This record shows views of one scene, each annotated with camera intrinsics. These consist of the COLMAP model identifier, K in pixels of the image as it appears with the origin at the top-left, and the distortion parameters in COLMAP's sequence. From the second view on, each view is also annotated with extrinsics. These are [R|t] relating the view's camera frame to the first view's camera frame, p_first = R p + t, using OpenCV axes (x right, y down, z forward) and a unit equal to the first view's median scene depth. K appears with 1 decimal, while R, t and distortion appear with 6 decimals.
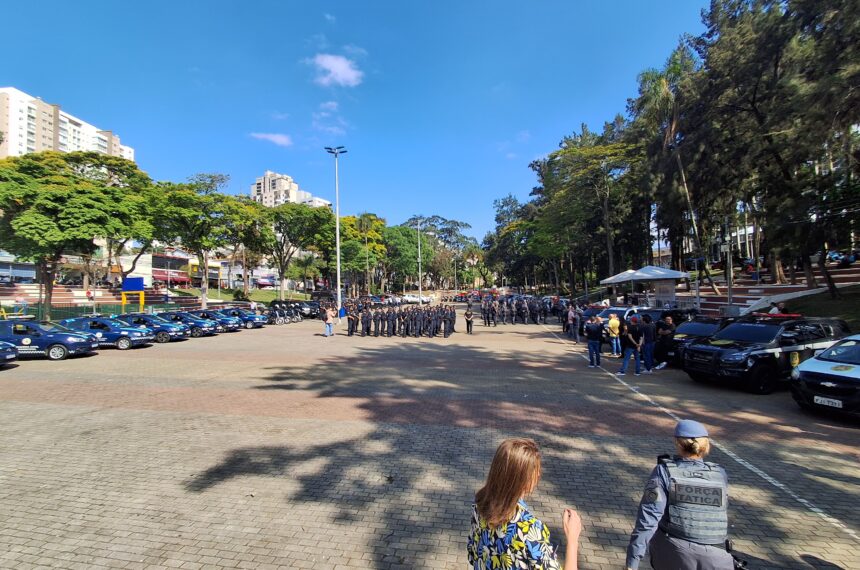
lens RADIAL K [[402.7, 0, 430.0], [0, 402.7, 285.0], [0, 0, 1]] dist [0.000482, 0.000167]
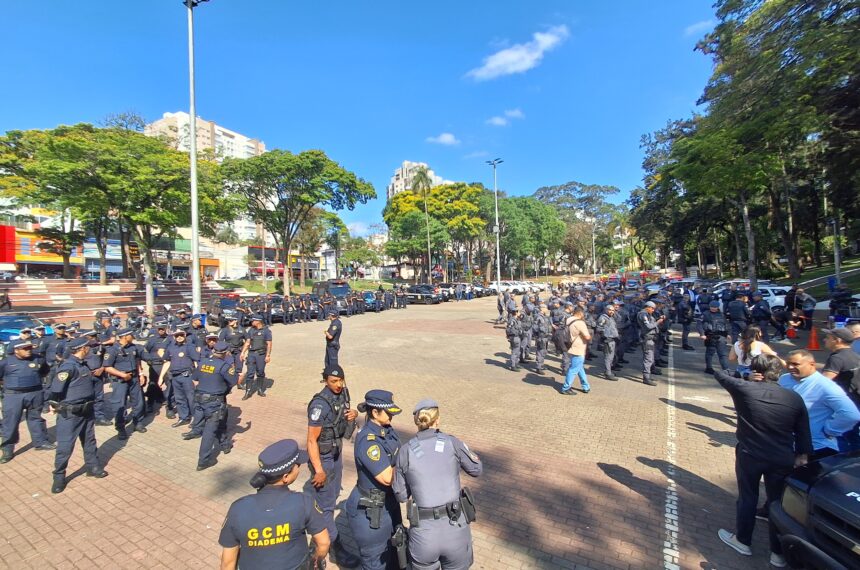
lens RADIAL K [[385.8, 0, 430.0], [0, 385.8, 285.0], [0, 0, 1]] dist [-0.010232, -0.000062]
pose [[0.919316, -0.012177, -0.393331, 0.066754], [0.026345, 0.999183, 0.030641, 0.003154], [0.392637, -0.038531, 0.918886, 0.211803]]
